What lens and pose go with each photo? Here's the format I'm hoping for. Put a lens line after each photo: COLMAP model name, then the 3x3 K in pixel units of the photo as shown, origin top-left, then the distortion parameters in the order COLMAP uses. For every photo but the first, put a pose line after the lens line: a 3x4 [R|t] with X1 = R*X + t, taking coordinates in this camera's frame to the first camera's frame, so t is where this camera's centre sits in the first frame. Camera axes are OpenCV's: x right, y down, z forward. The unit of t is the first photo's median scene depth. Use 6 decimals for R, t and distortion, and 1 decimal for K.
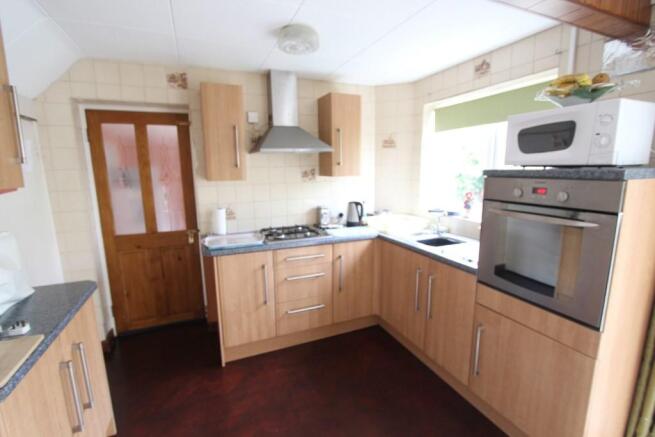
lens RADIAL K [[301.1, 0, 323.0], [0, 301.1, 221.2], [0, 0, 1]] dist [-0.016500, 0.002833]
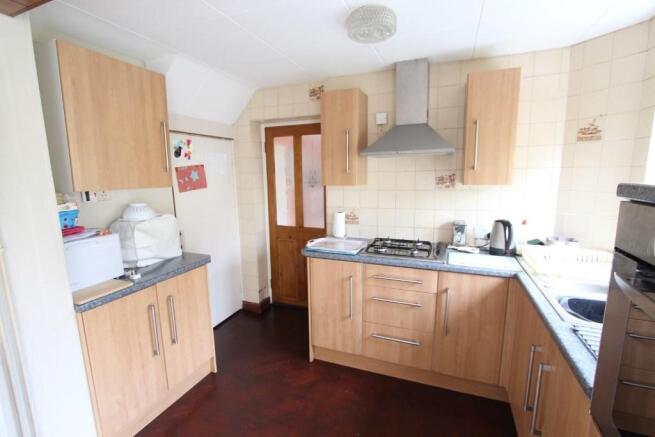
lens RADIAL K [[301.1, 0, 329.2], [0, 301.1, 221.9], [0, 0, 1]] dist [-0.016500, 0.002833]
pose [[0.713761, 0.117105, -0.690530, 0.341121], [-0.117158, 0.991994, 0.047130, -0.052797], [0.690521, 0.047261, 0.721767, 0.233088]]
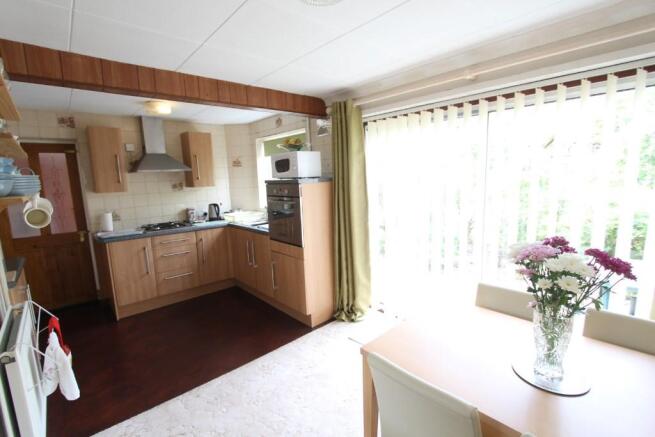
lens RADIAL K [[301.1, 0, 324.3], [0, 301.1, 222.0], [0, 0, 1]] dist [-0.016500, 0.002833]
pose [[0.943980, -0.069860, 0.322522, 0.155897], [0.079921, 0.996638, -0.018042, 0.105398], [-0.320178, 0.042807, 0.946390, -0.625044]]
